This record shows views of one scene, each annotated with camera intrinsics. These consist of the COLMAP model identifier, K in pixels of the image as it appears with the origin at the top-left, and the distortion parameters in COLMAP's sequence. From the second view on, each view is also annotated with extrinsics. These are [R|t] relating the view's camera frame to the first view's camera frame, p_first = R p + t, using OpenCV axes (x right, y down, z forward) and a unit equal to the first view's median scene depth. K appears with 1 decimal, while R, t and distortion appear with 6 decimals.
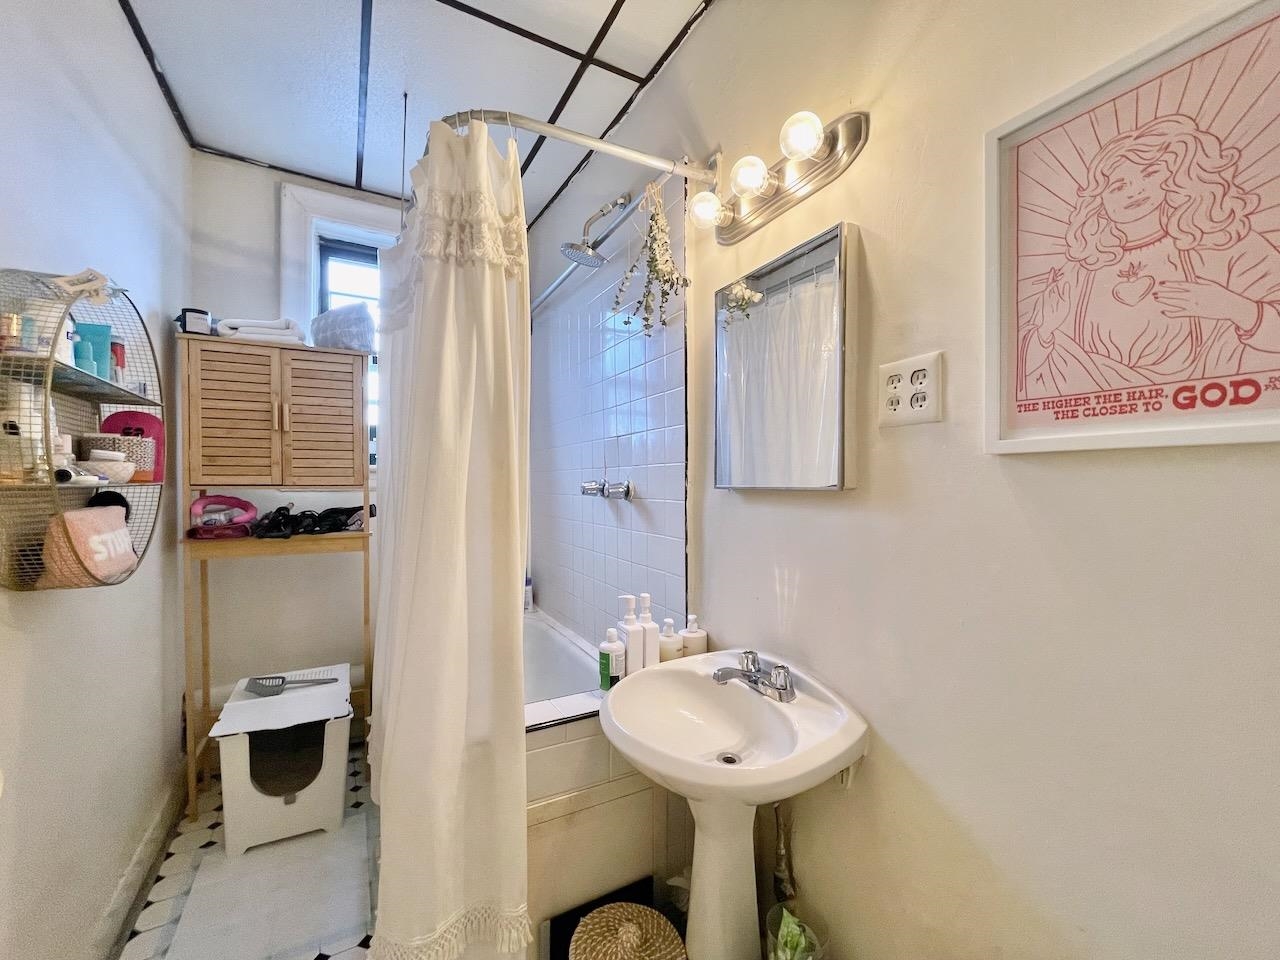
lens RADIAL K [[519.5, 0, 636.3], [0, 519.5, 483.8], [0, 0, 1]] dist [-0.001929, -0.000661]
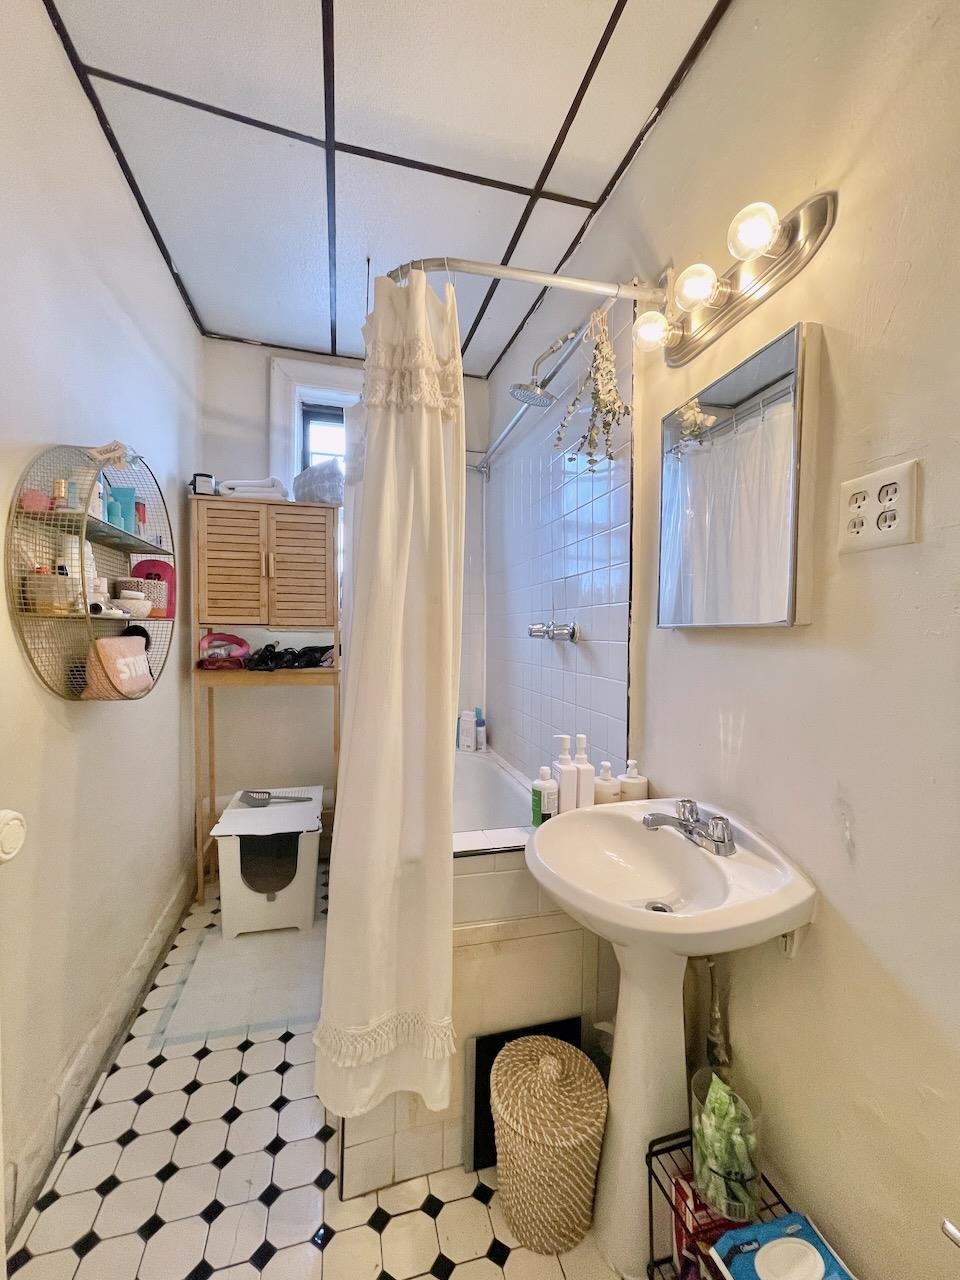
lens RADIAL K [[519.5, 0, 481.4], [0, 519.5, 644.4], [0, 0, 1]] dist [-0.001929, -0.000661]
pose [[0.971107, 0.017098, -0.238031, 0.062209], [-0.012393, 0.999697, 0.021249, 0.021658], [0.238322, -0.017685, 0.971025, 0.003369]]
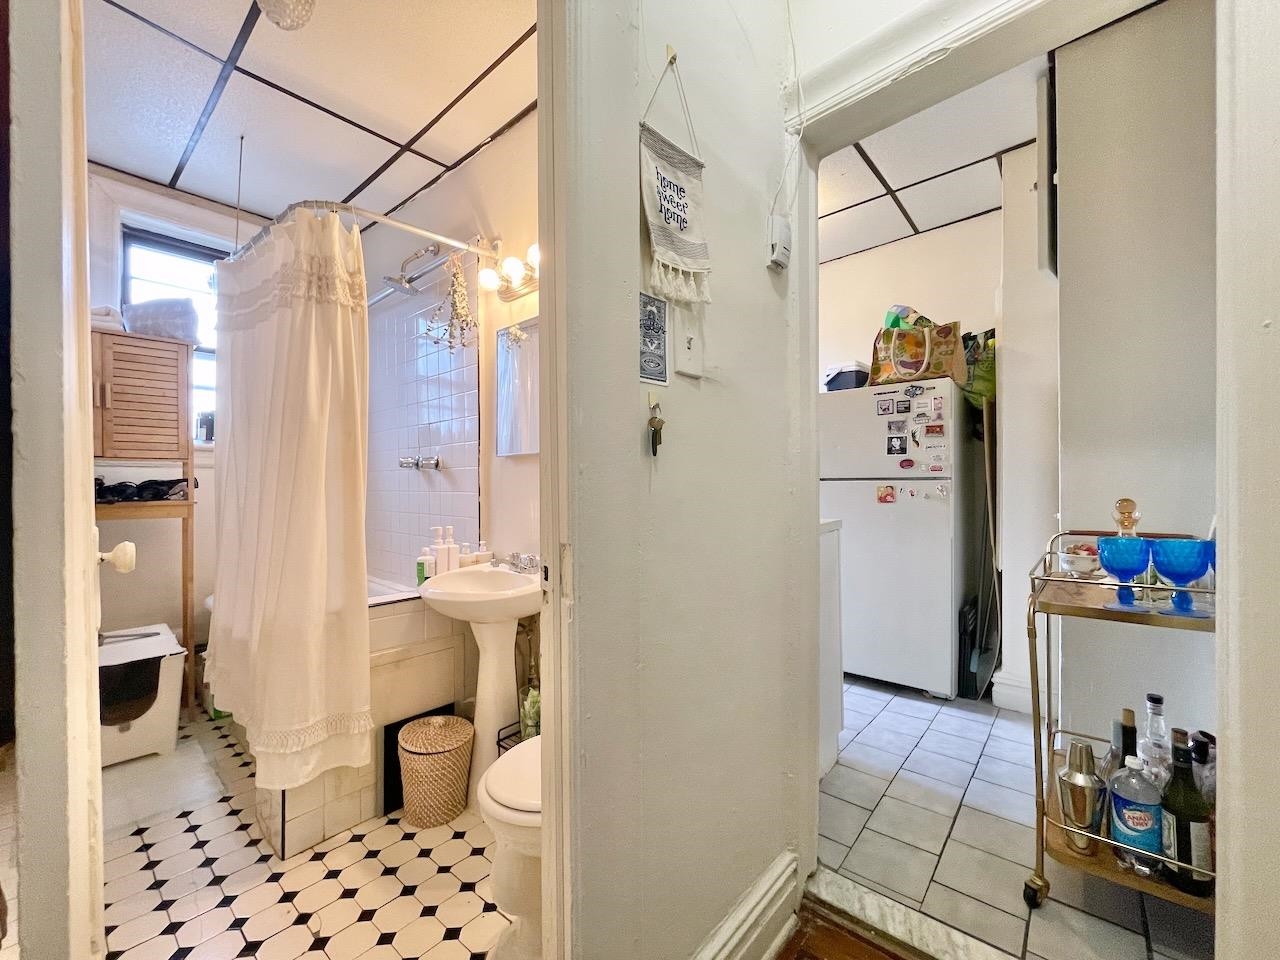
lens RADIAL K [[519.5, 0, 636.3], [0, 519.5, 483.8], [0, 0, 1]] dist [-0.001929, -0.000661]
pose [[0.941078, -0.002254, 0.338182, 0.017684], [0.002490, 0.999997, -0.000263, 0.087481], [-0.338180, 0.001090, 0.941081, -0.582450]]
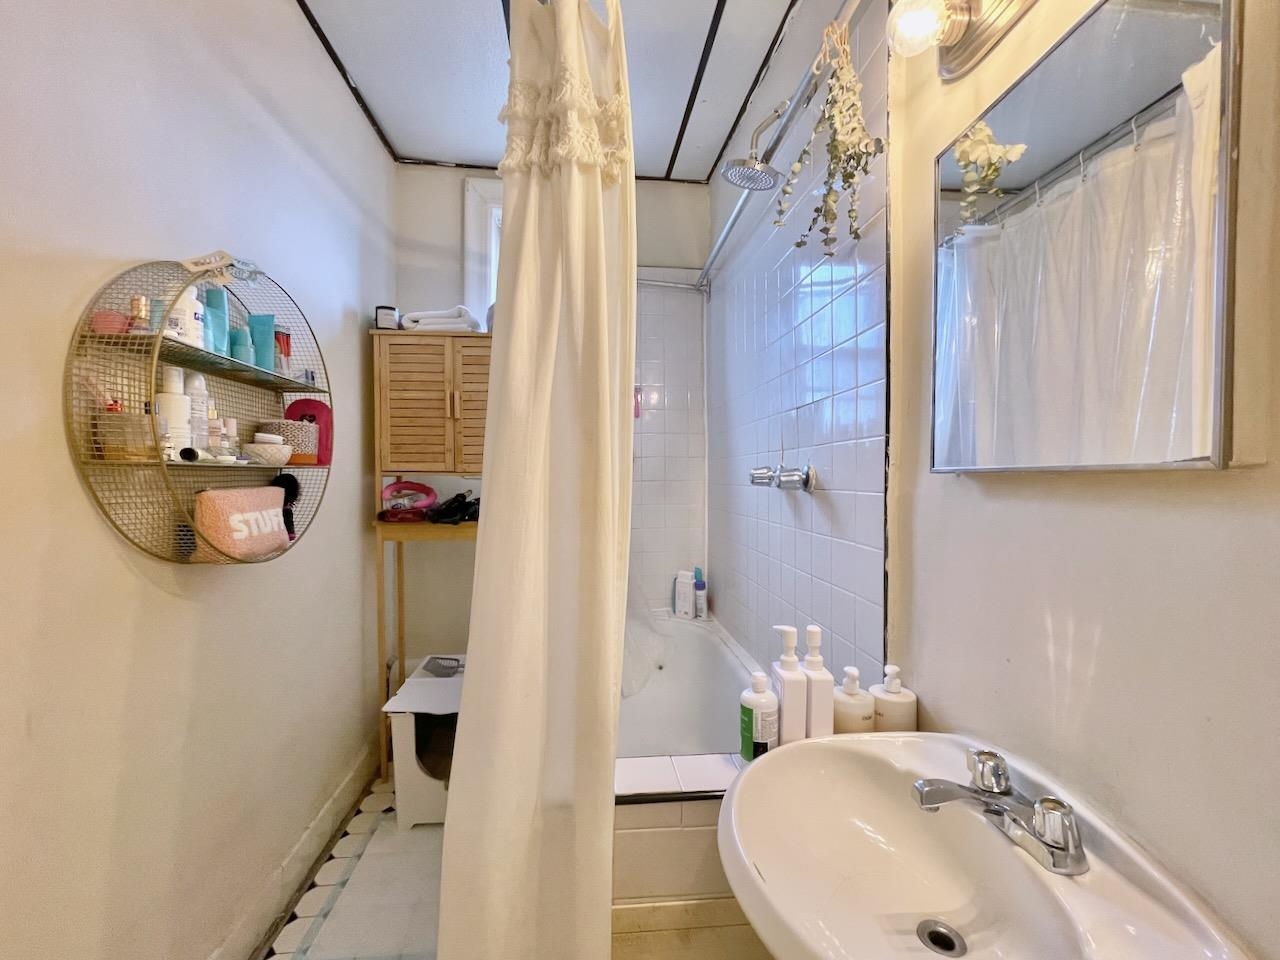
lens RADIAL K [[532.5, 0, 633.0], [0, 532.5, 483.0], [0, 0, 1]] dist [-0.002514, -0.000619]
pose [[0.917623, 0.010012, -0.397326, 0.072588], [-0.006833, 0.999932, 0.009416, 0.017048], [0.397394, -0.005926, 0.917629, 0.255329]]
